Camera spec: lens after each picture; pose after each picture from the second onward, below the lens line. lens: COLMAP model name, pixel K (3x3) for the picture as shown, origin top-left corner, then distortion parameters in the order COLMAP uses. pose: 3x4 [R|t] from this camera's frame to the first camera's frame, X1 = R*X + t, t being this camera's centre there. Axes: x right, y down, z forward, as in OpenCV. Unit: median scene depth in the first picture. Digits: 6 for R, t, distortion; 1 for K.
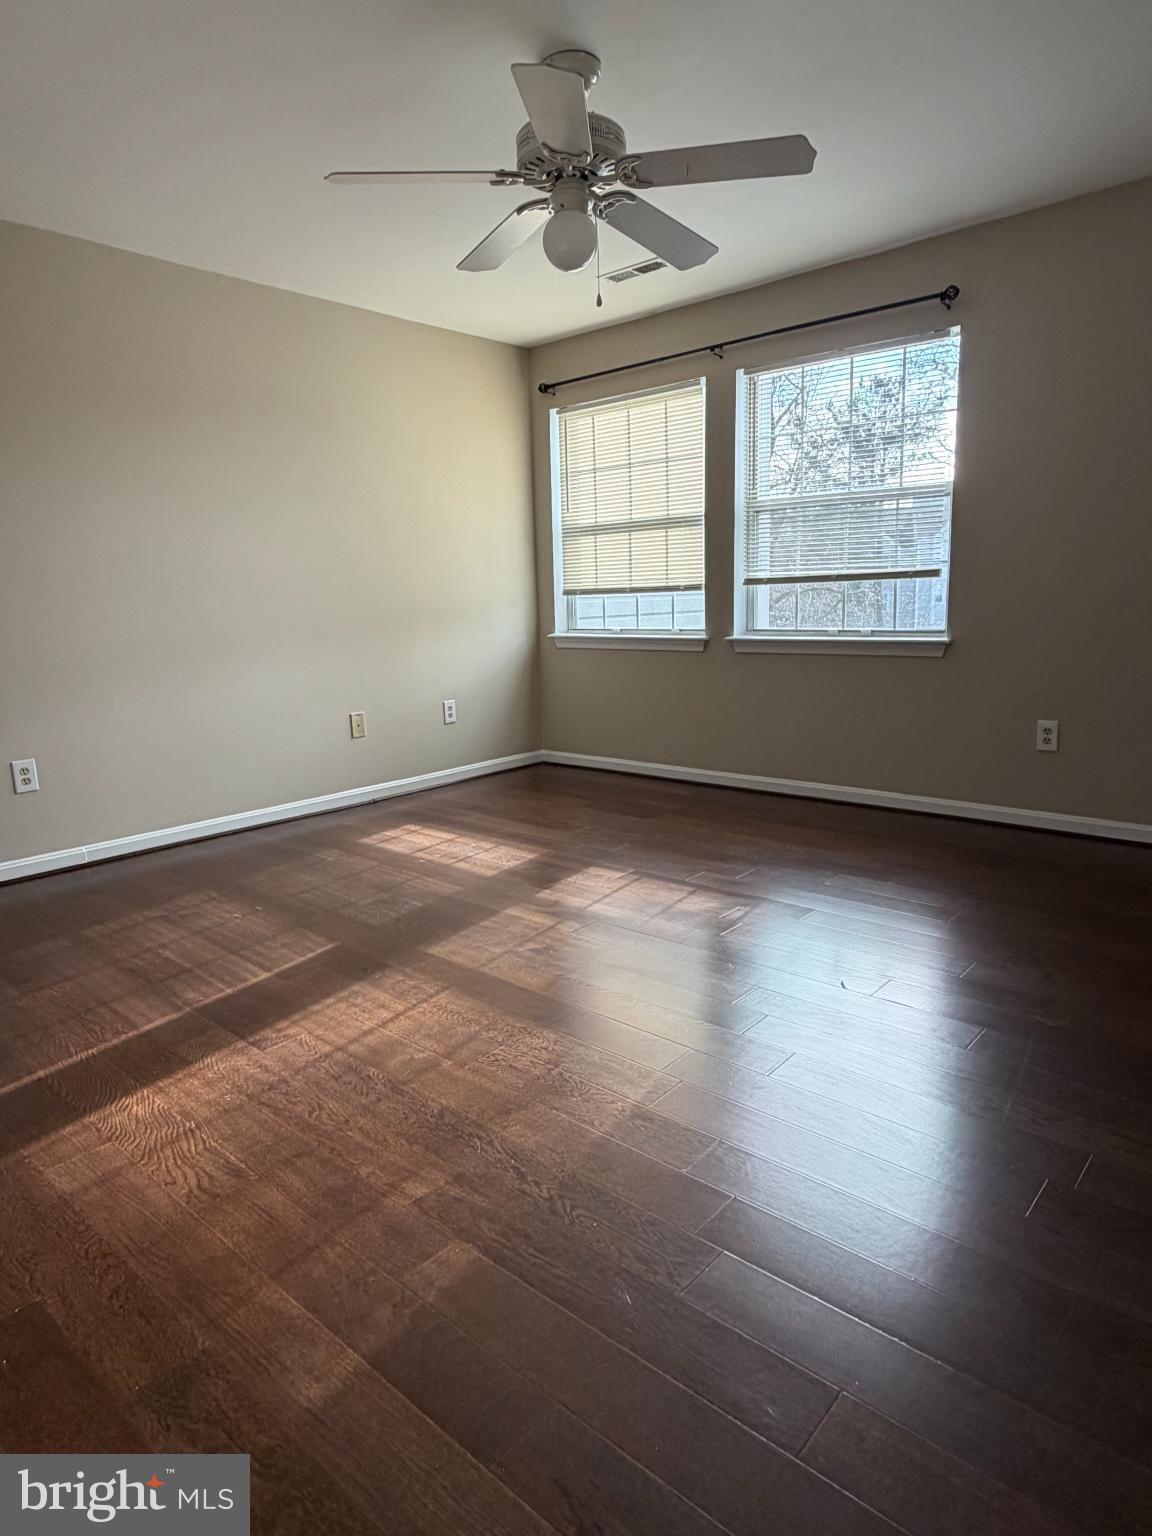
lens RADIAL K [[920.9, 0, 579.2], [0, 920.9, 765.5], [0, 0, 1]] dist [0.000743, -0.000365]
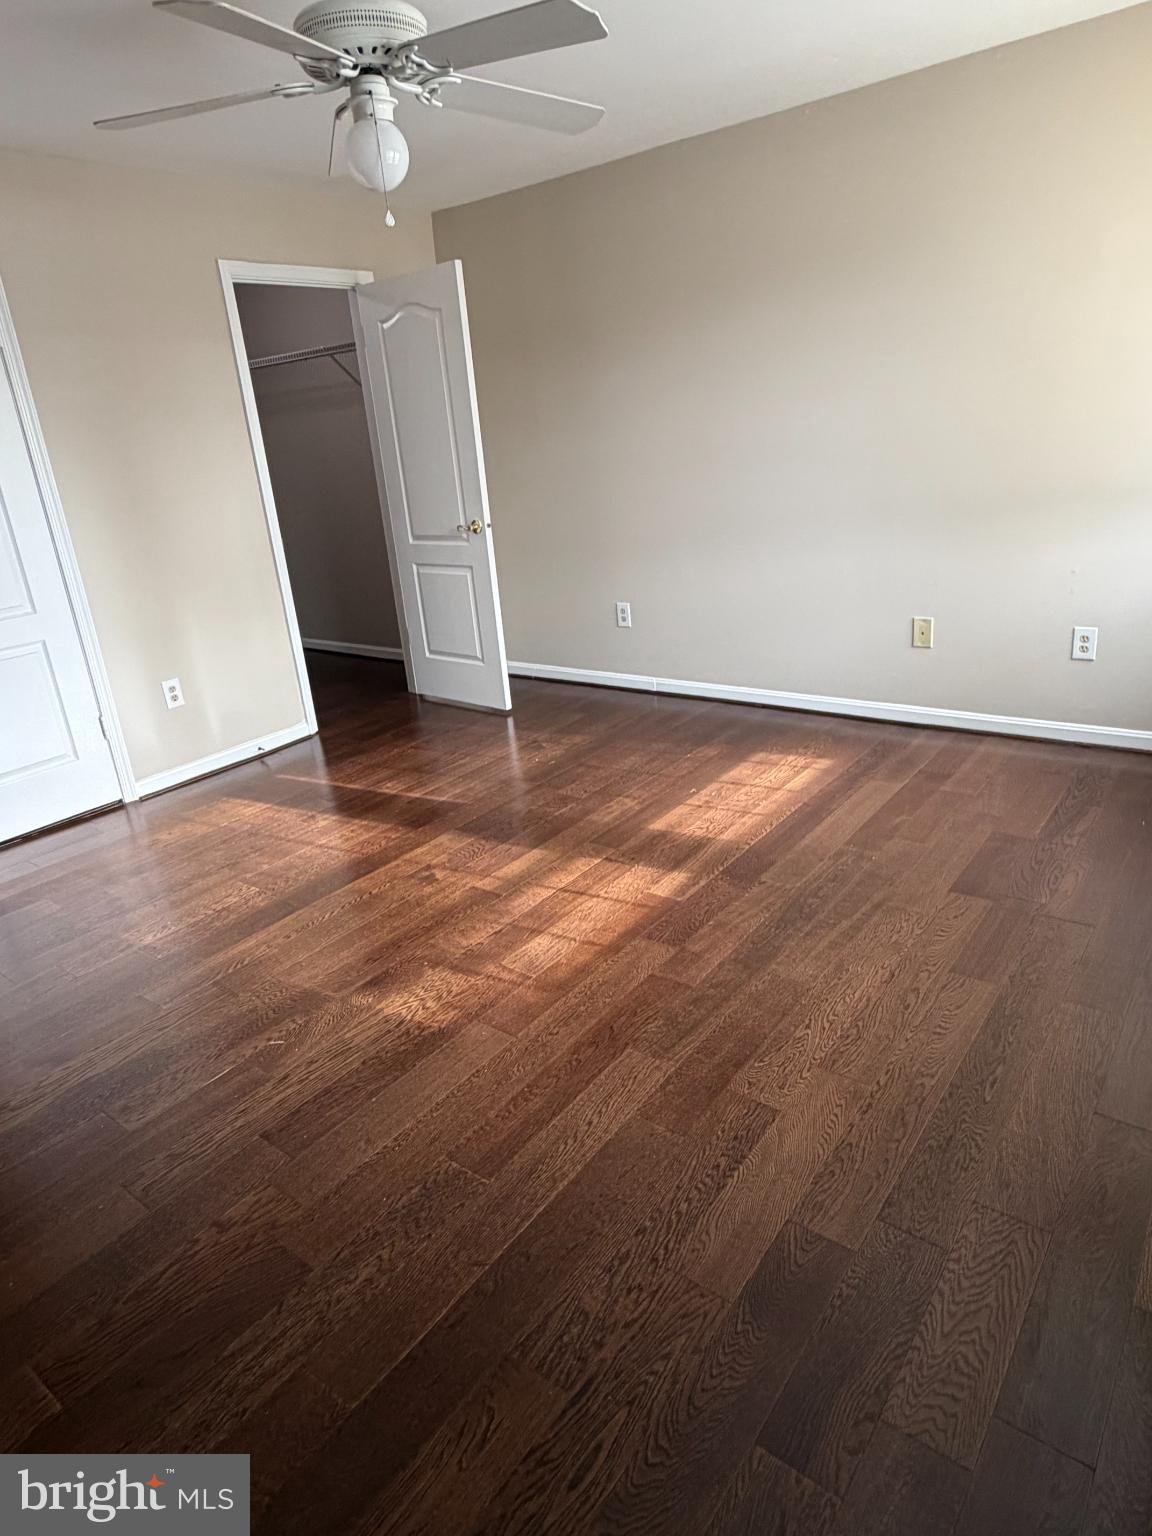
lens RADIAL K [[917.5, 0, 576.0], [0, 917.5, 768.0], [0, 0, 1]] dist [0.000112, 0.000319]
pose [[0.067495, 0.369552, -0.926756, 0.713226], [-0.104464, 0.926386, 0.361796, -0.256360], [0.992236, 0.072393, 0.101131, 0.800189]]
